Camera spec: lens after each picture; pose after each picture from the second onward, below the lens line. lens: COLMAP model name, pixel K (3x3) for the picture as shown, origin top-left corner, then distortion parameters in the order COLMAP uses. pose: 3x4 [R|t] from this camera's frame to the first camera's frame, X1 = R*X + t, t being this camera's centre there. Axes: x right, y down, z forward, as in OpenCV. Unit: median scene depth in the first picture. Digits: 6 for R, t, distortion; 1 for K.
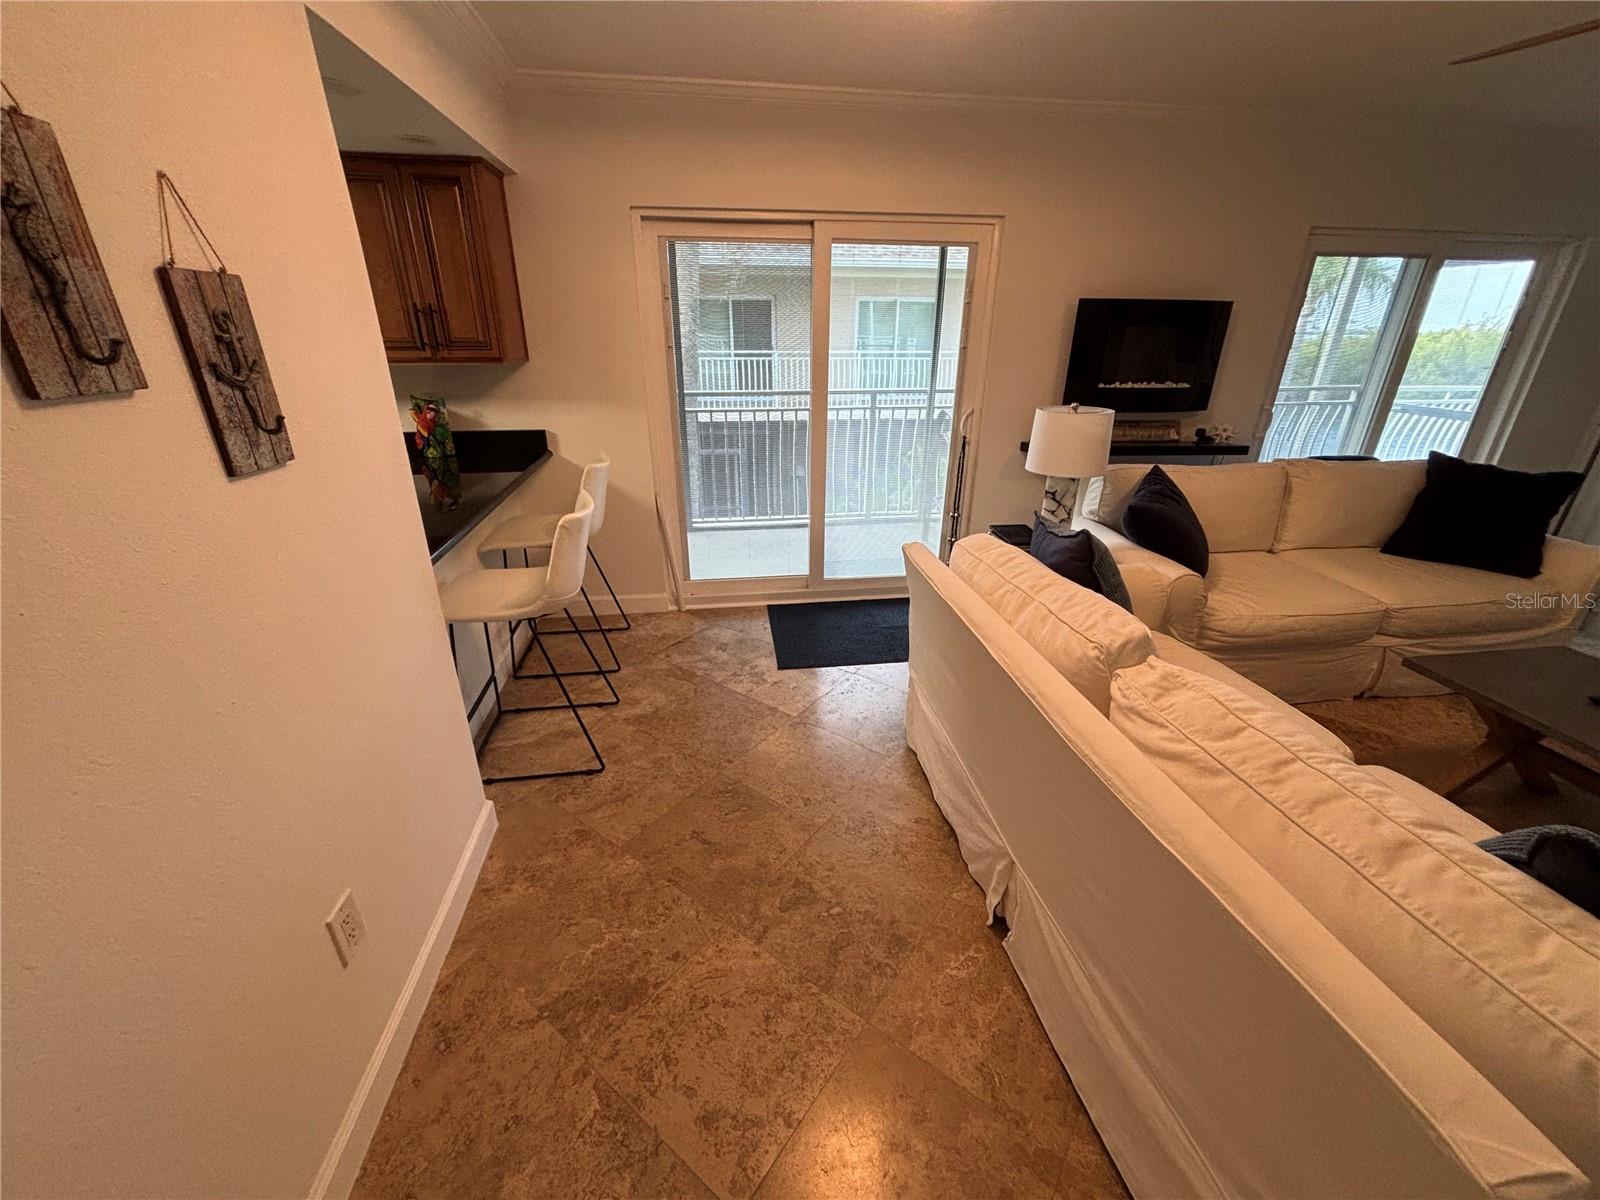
lens RADIAL K [[639.9, 0, 799.7], [0, 639.9, 599.0], [0, 0, 1]] dist [0.000184, 0.000261]
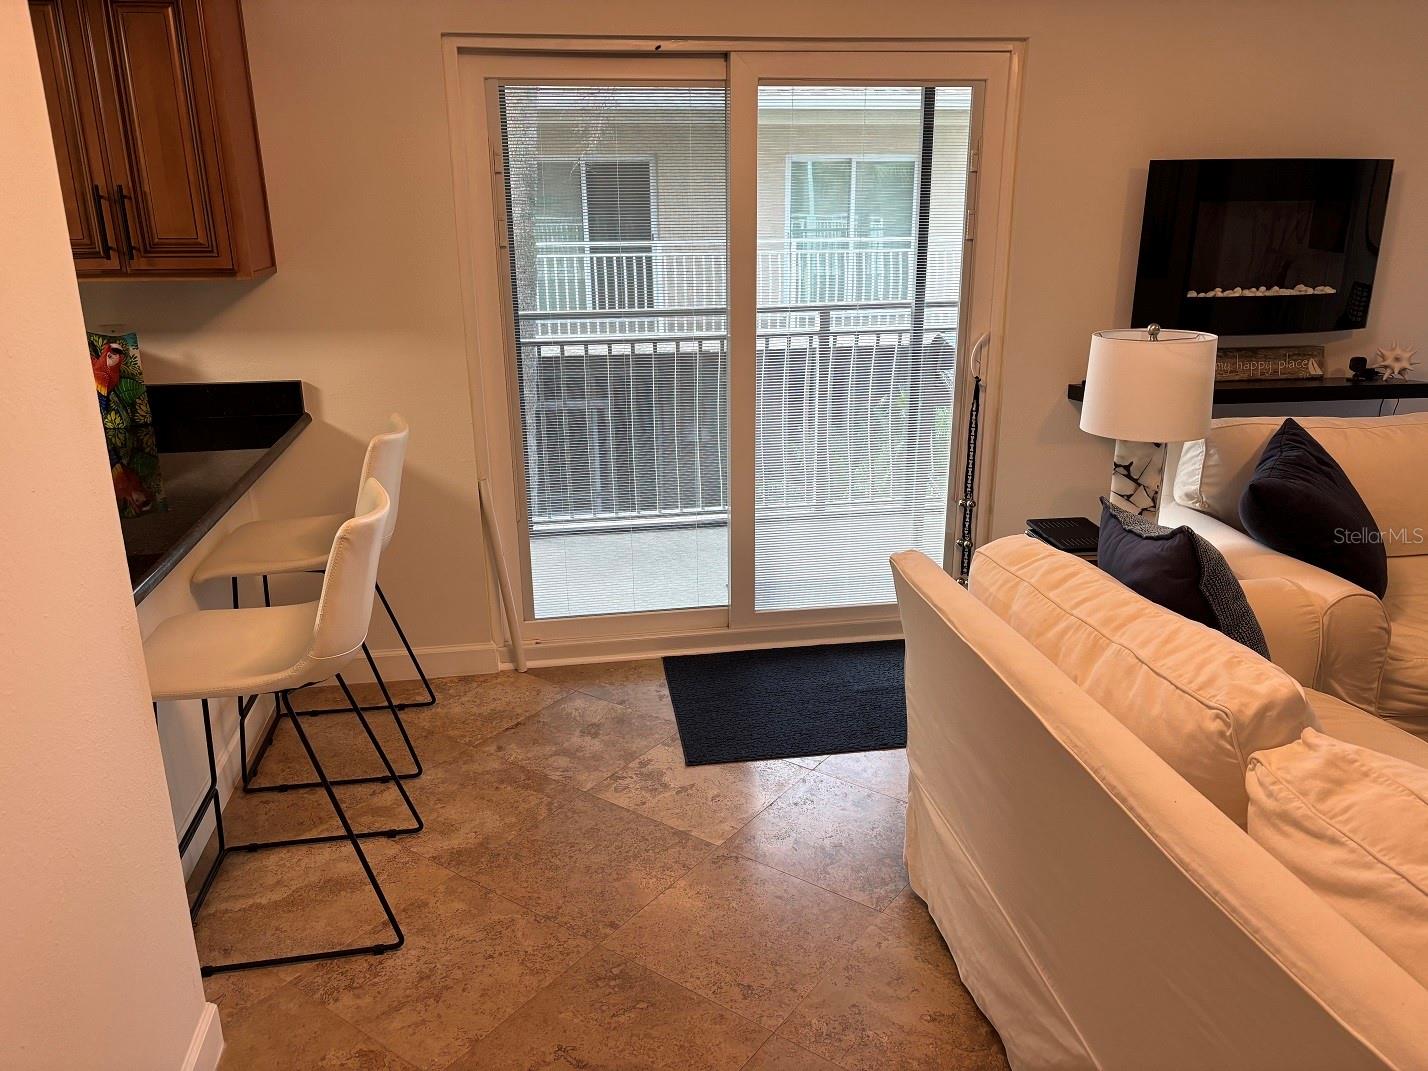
lens RADIAL K [[1080.5, 0, 715.3], [0, 1080.5, 544.3], [0, 0, 1]] dist [0.015179, 0.004089]
pose [[0.999662, -0.020524, 0.015938, -0.020492], [0.021924, 0.995396, -0.093308, -0.001785], [-0.013950, 0.093626, 0.995510, -0.030867]]
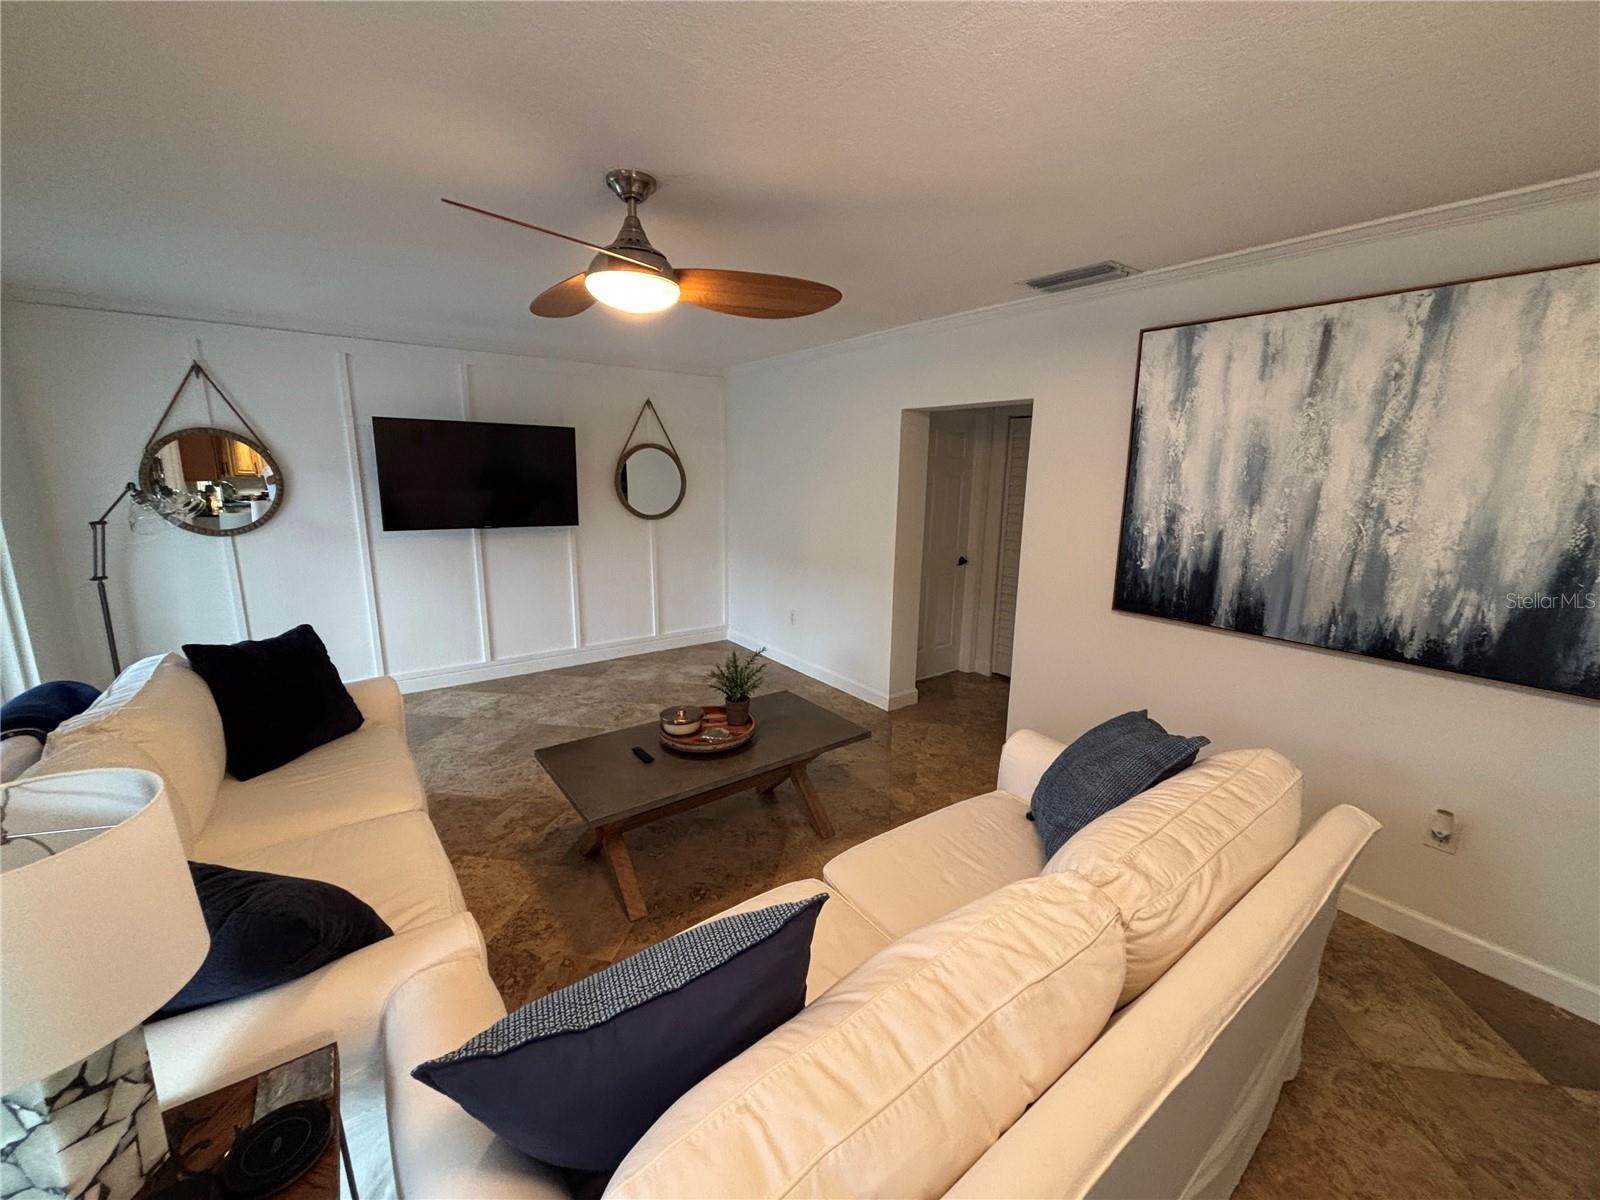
lens RADIAL K [[639.9, 0, 799.7], [0, 639.9, 599.0], [0, 0, 1]] dist [0.000184, 0.000261]
pose [[-0.477155, -0.191420, 0.857719, 0.023847], [0.330714, 0.865136, 0.377053, -0.366908], [-0.814219, 0.463572, -0.349499, 0.739817]]
